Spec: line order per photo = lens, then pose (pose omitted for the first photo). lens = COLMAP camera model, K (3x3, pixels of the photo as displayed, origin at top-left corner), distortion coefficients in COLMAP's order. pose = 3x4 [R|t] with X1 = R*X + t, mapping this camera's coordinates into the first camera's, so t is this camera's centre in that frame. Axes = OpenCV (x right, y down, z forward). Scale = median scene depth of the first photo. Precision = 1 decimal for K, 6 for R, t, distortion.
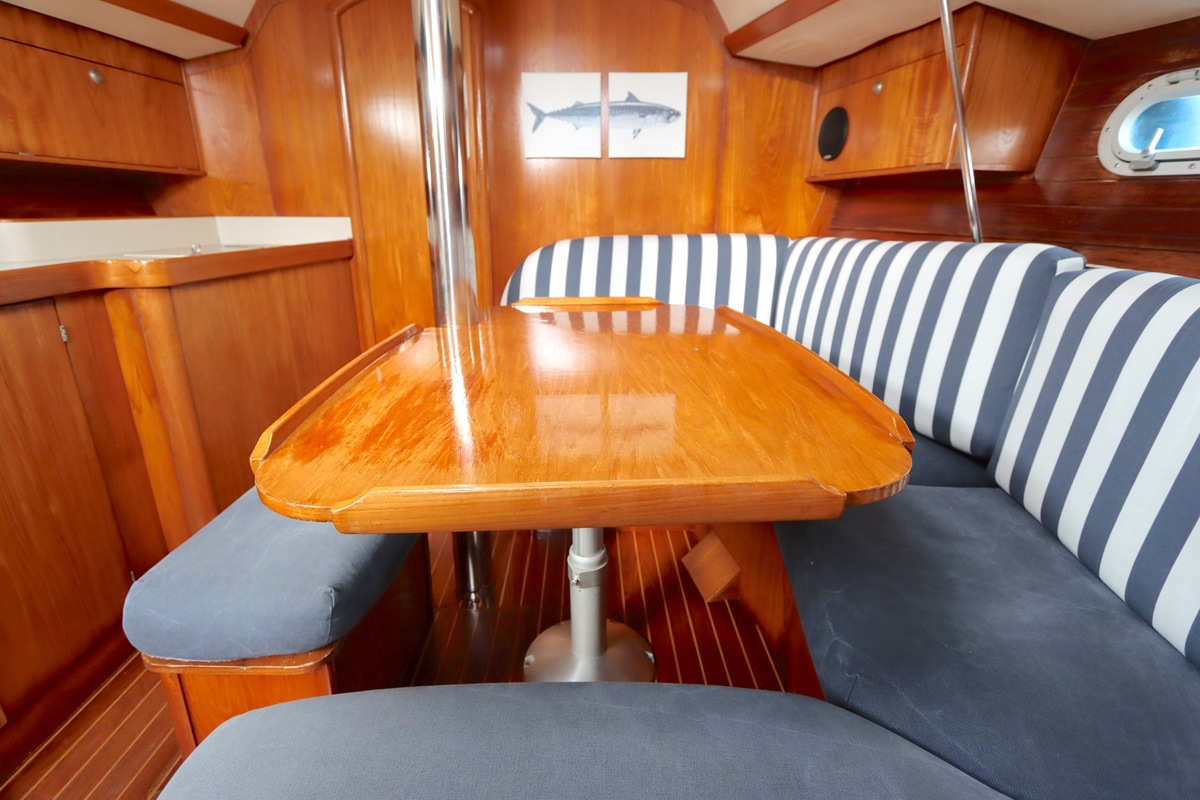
lens RADIAL K [[567.9, 0, 597.7], [0, 567.9, 394.8], [0, 0, 1]] dist [-0.019961, 0.002896]
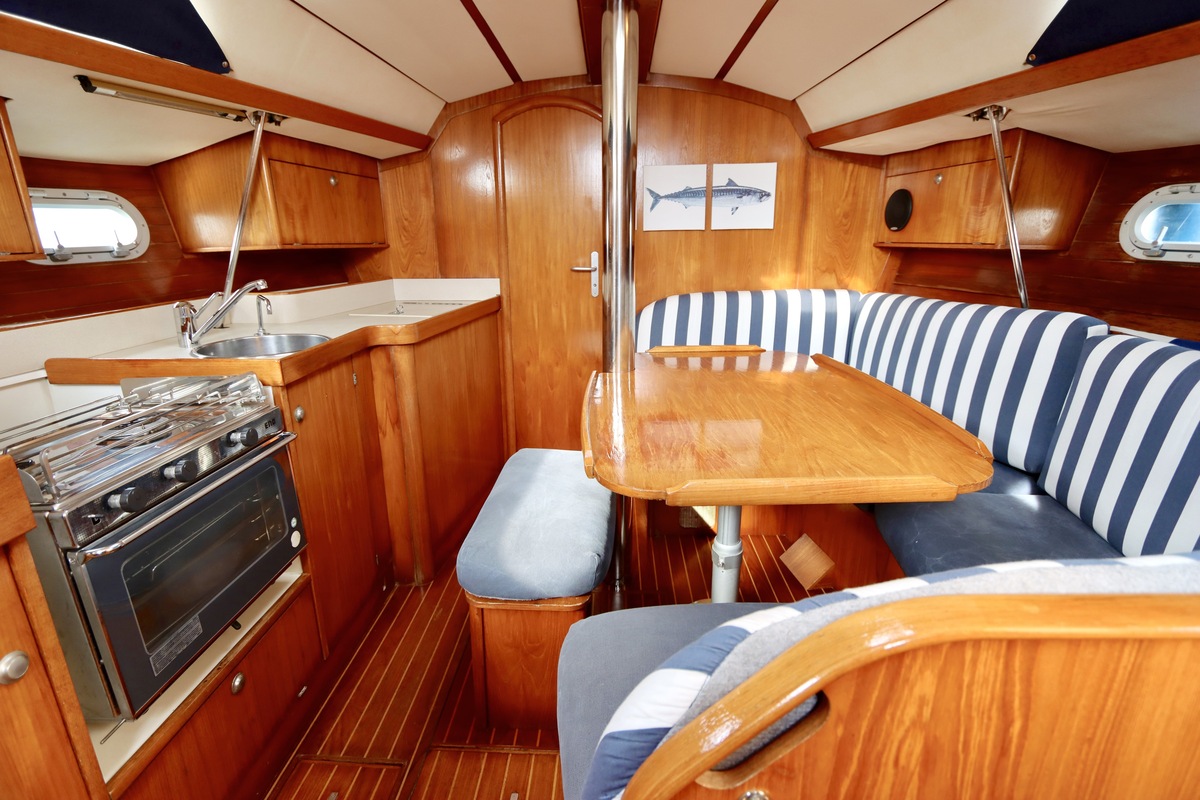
lens RADIAL K [[565.9, 0, 594.6], [0, 565.9, 395.0], [0, 0, 1]] dist [-0.020593, 0.003283]
pose [[0.998489, 0.000855, -0.054942, -0.182033], [-0.003081, 0.999177, -0.040440, -0.009469], [0.054862, 0.040548, 0.997670, -0.247779]]
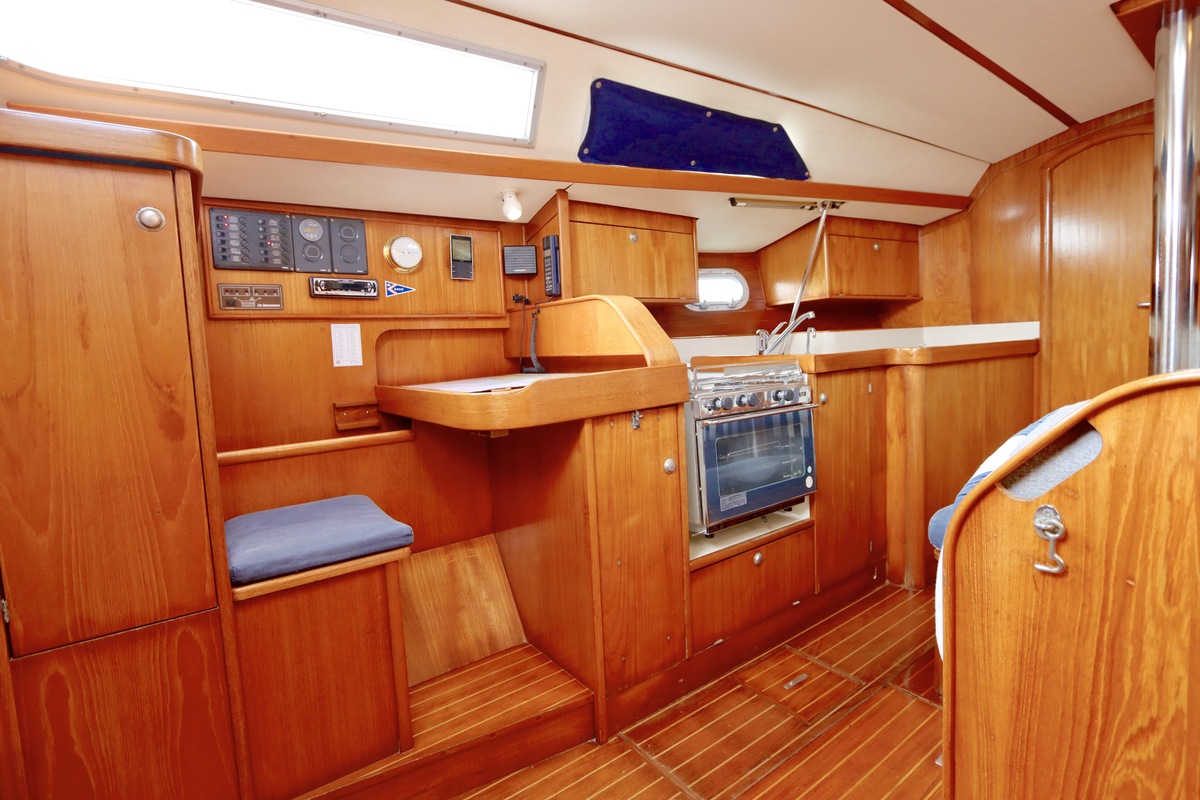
lens RADIAL K [[569.0, 0, 597.0], [0, 569.0, 392.7], [0, 0, 1]] dist [-0.018848, 0.002164]
pose [[0.577955, 0.028464, -0.815572, 0.002772], [-0.202398, 0.973166, -0.109465, 0.180600], [0.790571, 0.228336, 0.568207, -0.456229]]
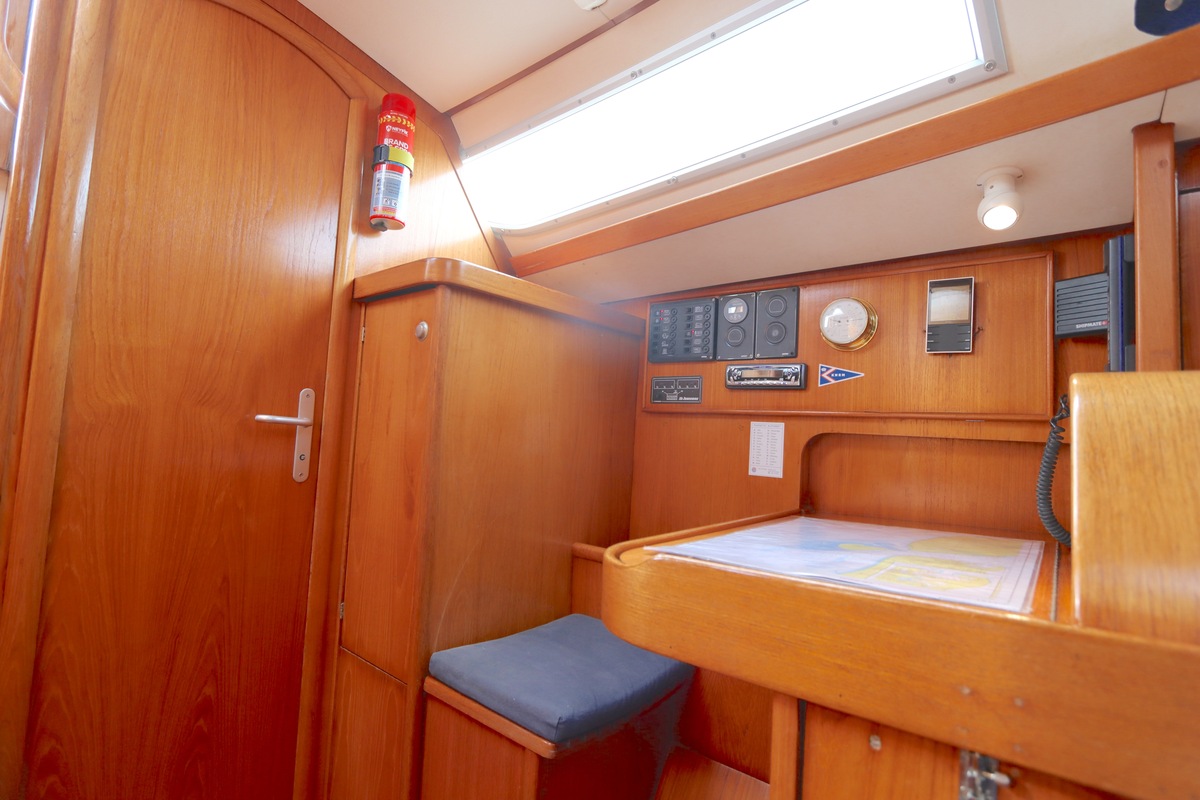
lens RADIAL K [[569.0, 0, 597.0], [0, 569.0, 392.7], [0, 0, 1]] dist [-0.018848, 0.002164]
pose [[-0.648612, -0.094844, -0.755187, -0.319127], [-0.288727, 0.948704, 0.128832, -0.022070], [0.704230, 0.301605, -0.642725, 0.042783]]
